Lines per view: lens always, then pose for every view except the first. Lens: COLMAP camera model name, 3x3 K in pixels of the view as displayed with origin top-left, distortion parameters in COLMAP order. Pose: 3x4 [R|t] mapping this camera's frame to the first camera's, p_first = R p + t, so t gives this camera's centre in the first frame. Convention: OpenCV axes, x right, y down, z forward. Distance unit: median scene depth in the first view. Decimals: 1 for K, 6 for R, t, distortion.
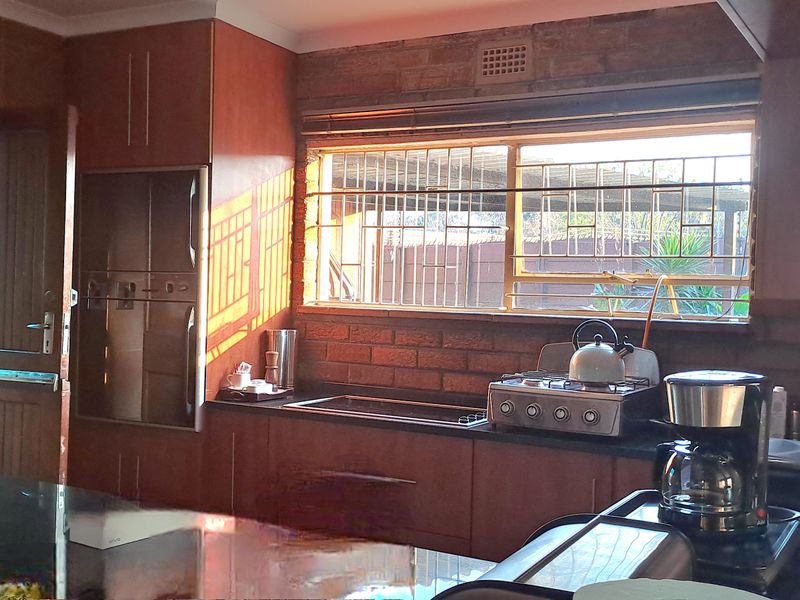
lens RADIAL K [[960.2, 0, 398.9], [0, 960.2, 302.2], [0, 0, 1]] dist [0.079055, 0.000000]
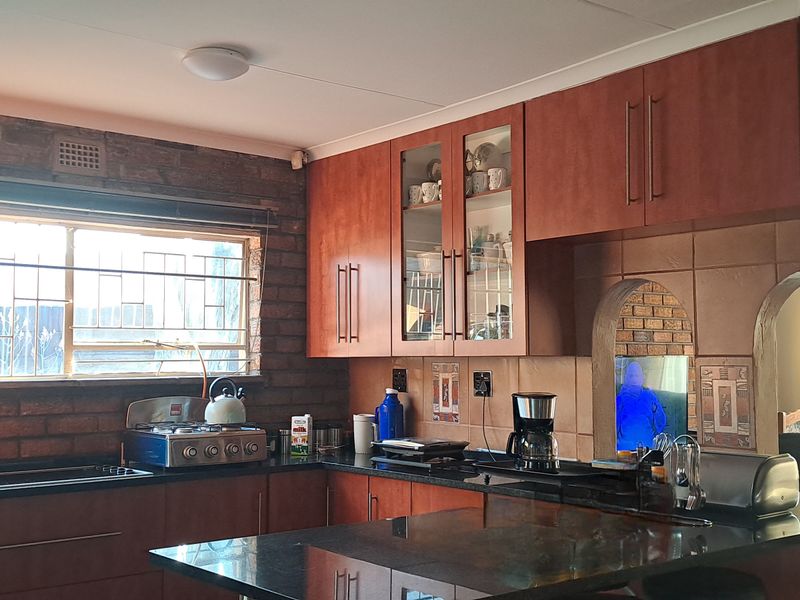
lens RADIAL K [[960.2, 0, 398.6], [0, 960.2, 299.0], [0, 0, 1]] dist [0.079055, 0.000000]
pose [[0.360304, 0.031204, 0.932313, -0.812057], [0.030016, 0.998535, -0.045020, -0.019049], [-0.932352, 0.044205, 0.358840, 0.248476]]
